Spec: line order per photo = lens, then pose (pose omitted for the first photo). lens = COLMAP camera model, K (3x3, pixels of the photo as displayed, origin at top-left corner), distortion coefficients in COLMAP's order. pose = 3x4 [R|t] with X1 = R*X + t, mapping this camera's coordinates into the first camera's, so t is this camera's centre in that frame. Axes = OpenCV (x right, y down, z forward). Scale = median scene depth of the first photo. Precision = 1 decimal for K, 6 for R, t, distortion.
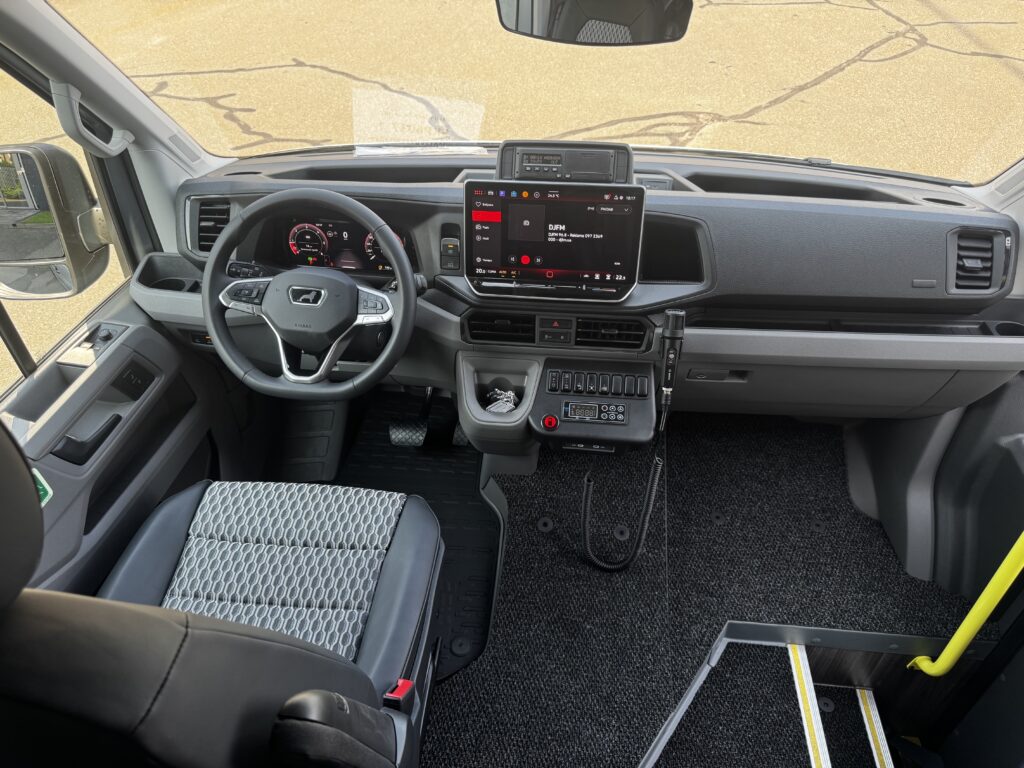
lens RADIAL K [[711.5, 0, 512.0], [0, 711.5, 384.0], [0, 0, 1]] dist [0.002897, -0.000399]
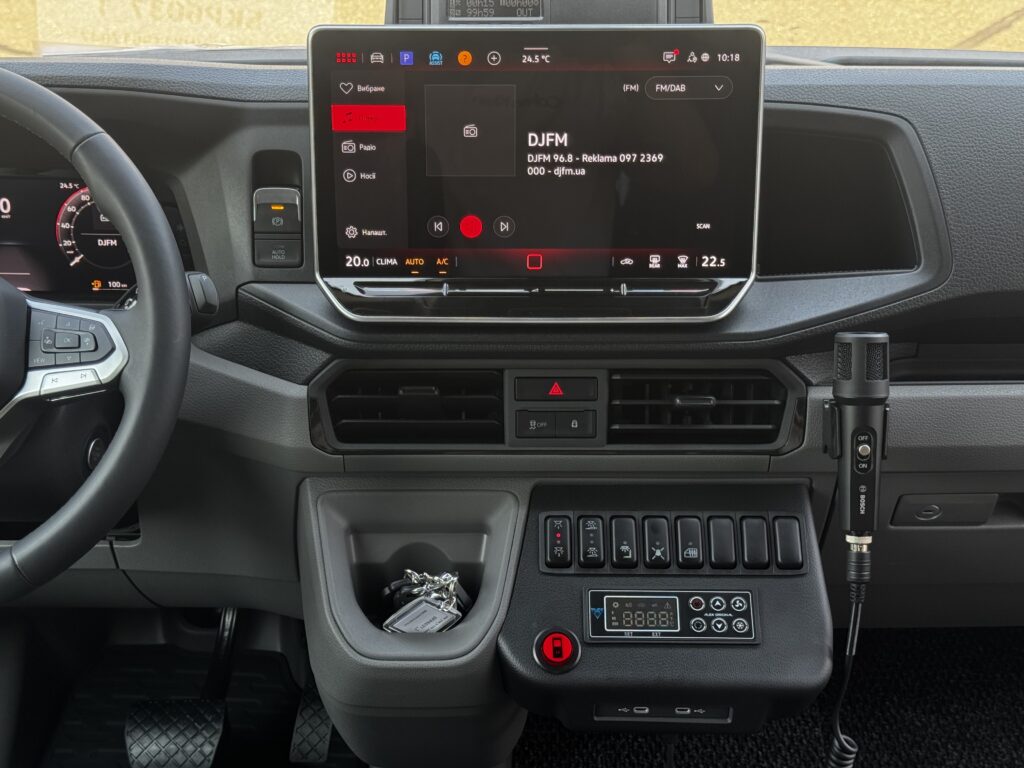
lens RADIAL K [[1412.0, 0, 505.6], [0, 1412.0, 381.2], [0, 0, 1]] dist [0.072520, -0.054369]
pose [[0.995523, -0.041544, 0.084899, -0.031299], [0.058726, 0.975680, -0.211187, 0.072743], [-0.074061, 0.215227, 0.973752, 0.249387]]
